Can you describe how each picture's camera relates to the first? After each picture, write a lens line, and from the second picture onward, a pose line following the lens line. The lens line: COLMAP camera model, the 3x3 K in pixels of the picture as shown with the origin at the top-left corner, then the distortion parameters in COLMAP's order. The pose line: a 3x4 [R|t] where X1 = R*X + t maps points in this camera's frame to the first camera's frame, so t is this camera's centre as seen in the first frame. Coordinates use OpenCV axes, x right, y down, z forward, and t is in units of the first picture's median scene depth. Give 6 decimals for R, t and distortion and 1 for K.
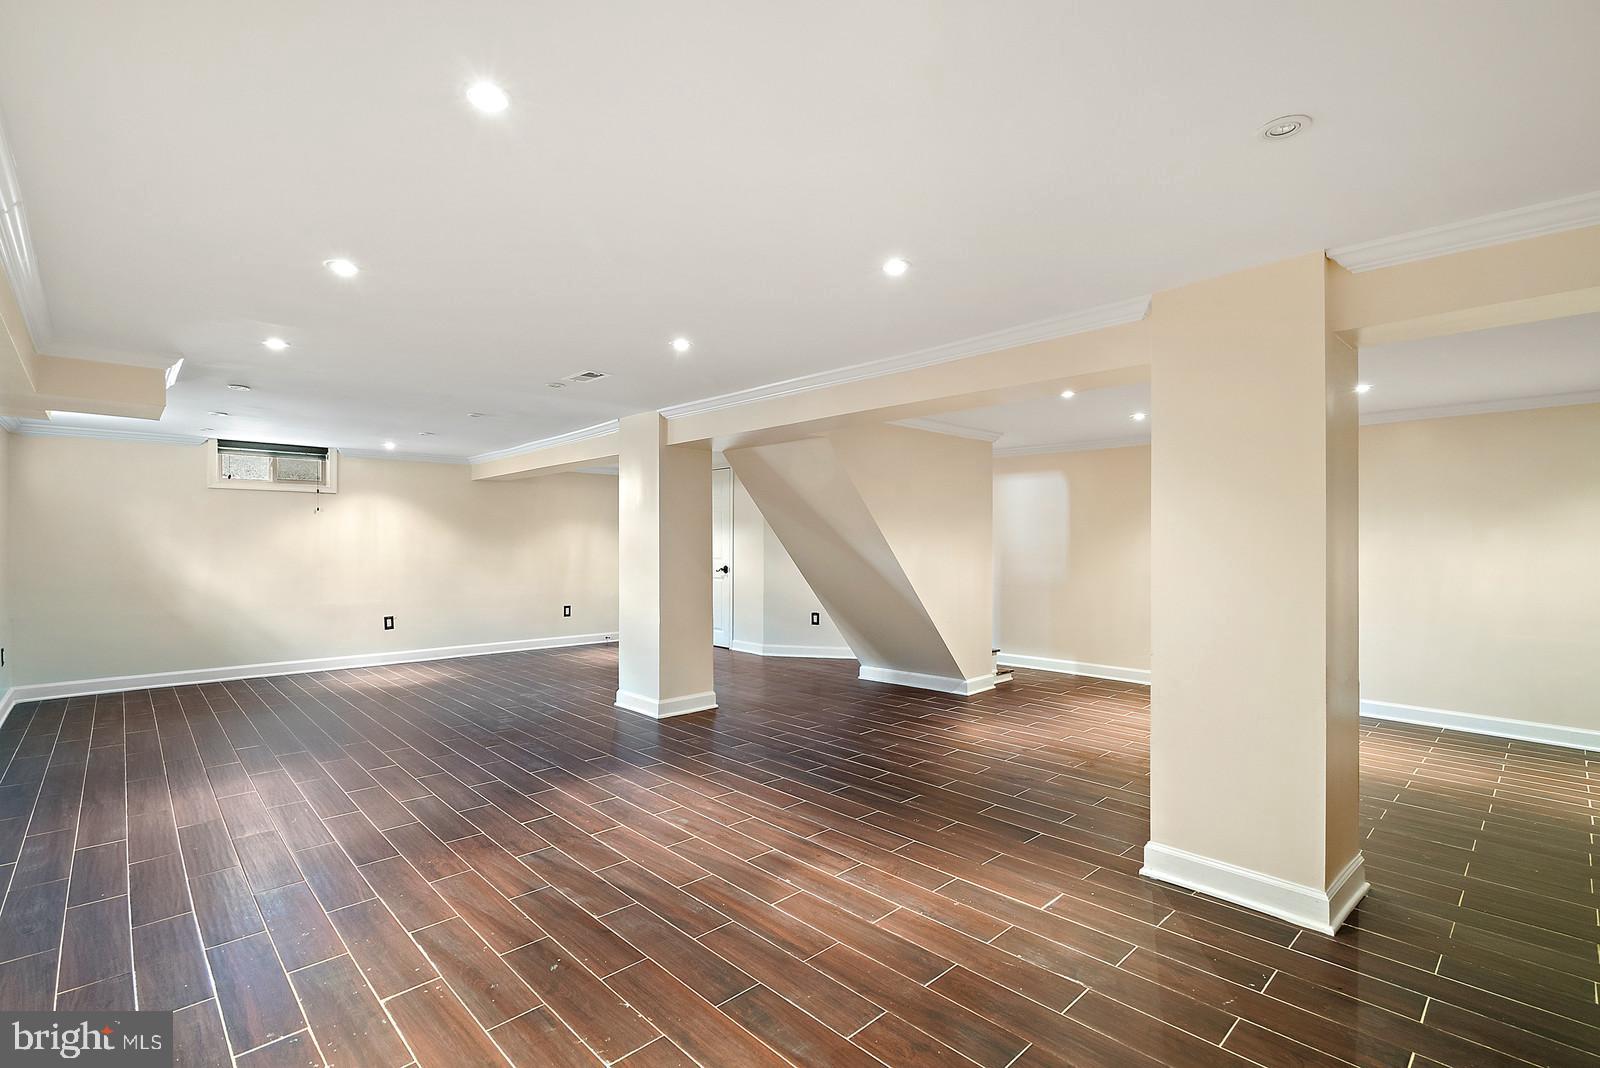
lens RADIAL K [[714.4, 0, 800.0], [0, 714.4, 534.0], [0, 0, 1]] dist [-0.001687, 0.000120]
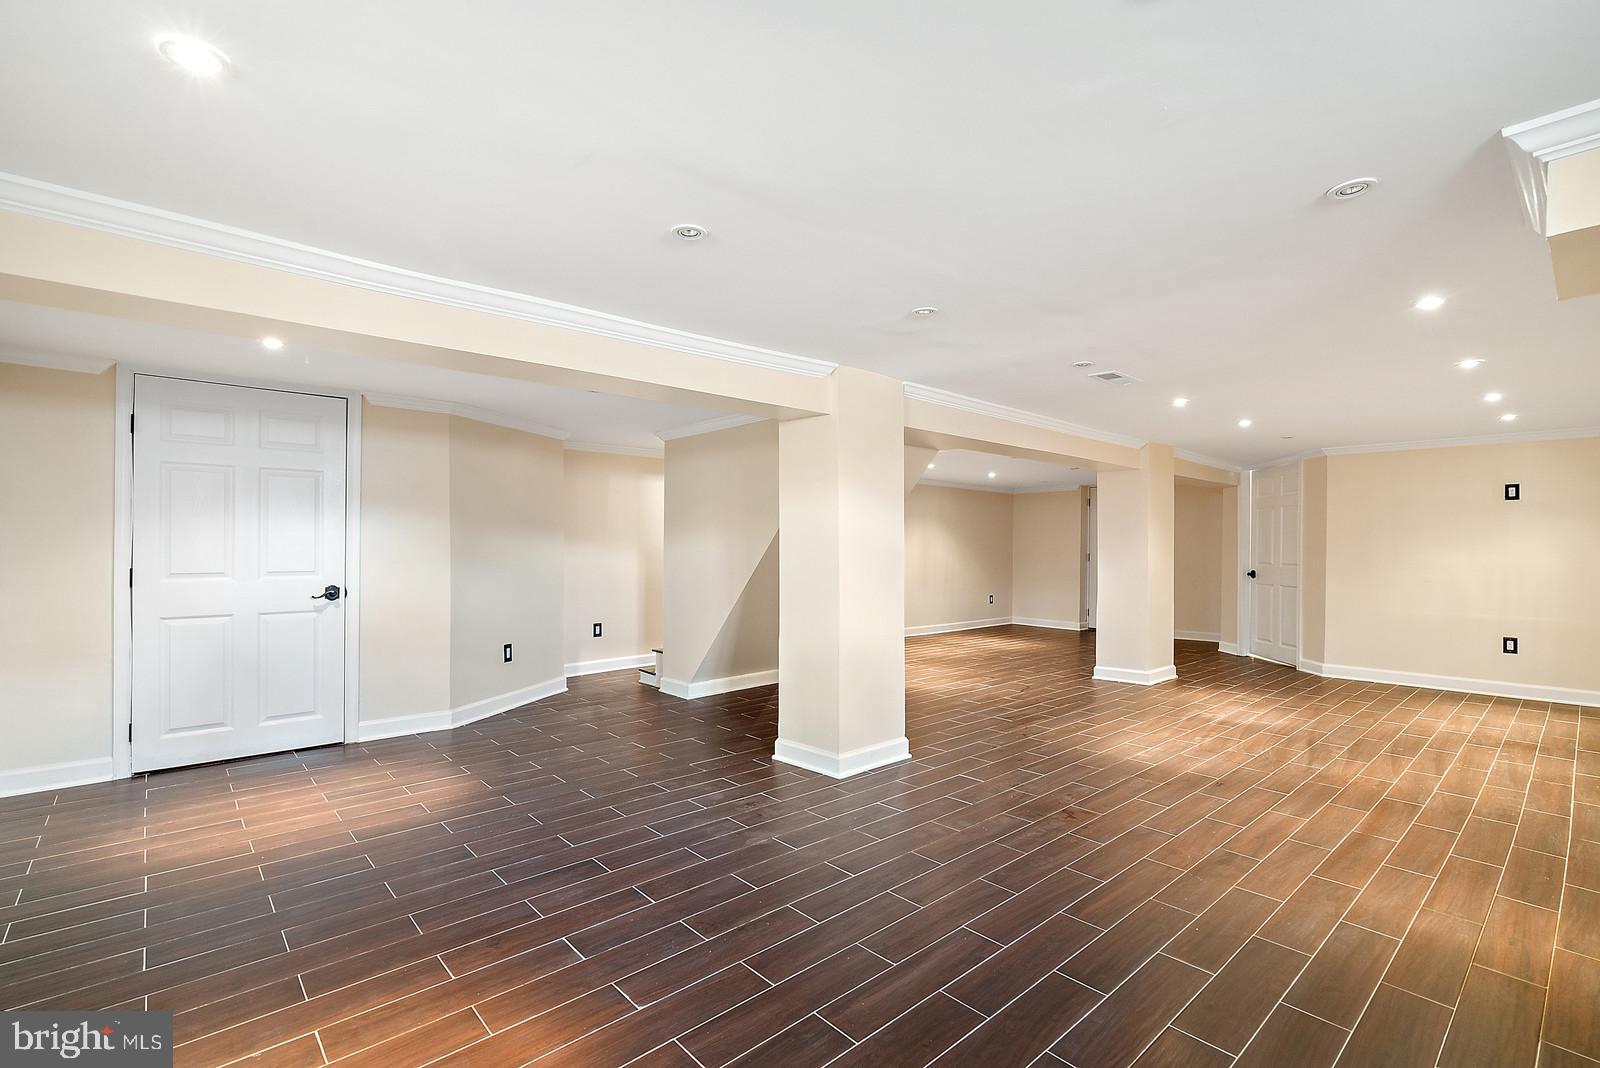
lens RADIAL K [[740.0, 0, 806.7], [0, 740.0, 526.9], [0, 0, 1]] dist [-0.000616, 0.000442]
pose [[0.030165, 0.023102, 0.999278, -1.396108], [-0.010877, 0.999681, -0.022783, 0.025777], [-0.999486, -0.010181, 0.030407, 1.468622]]
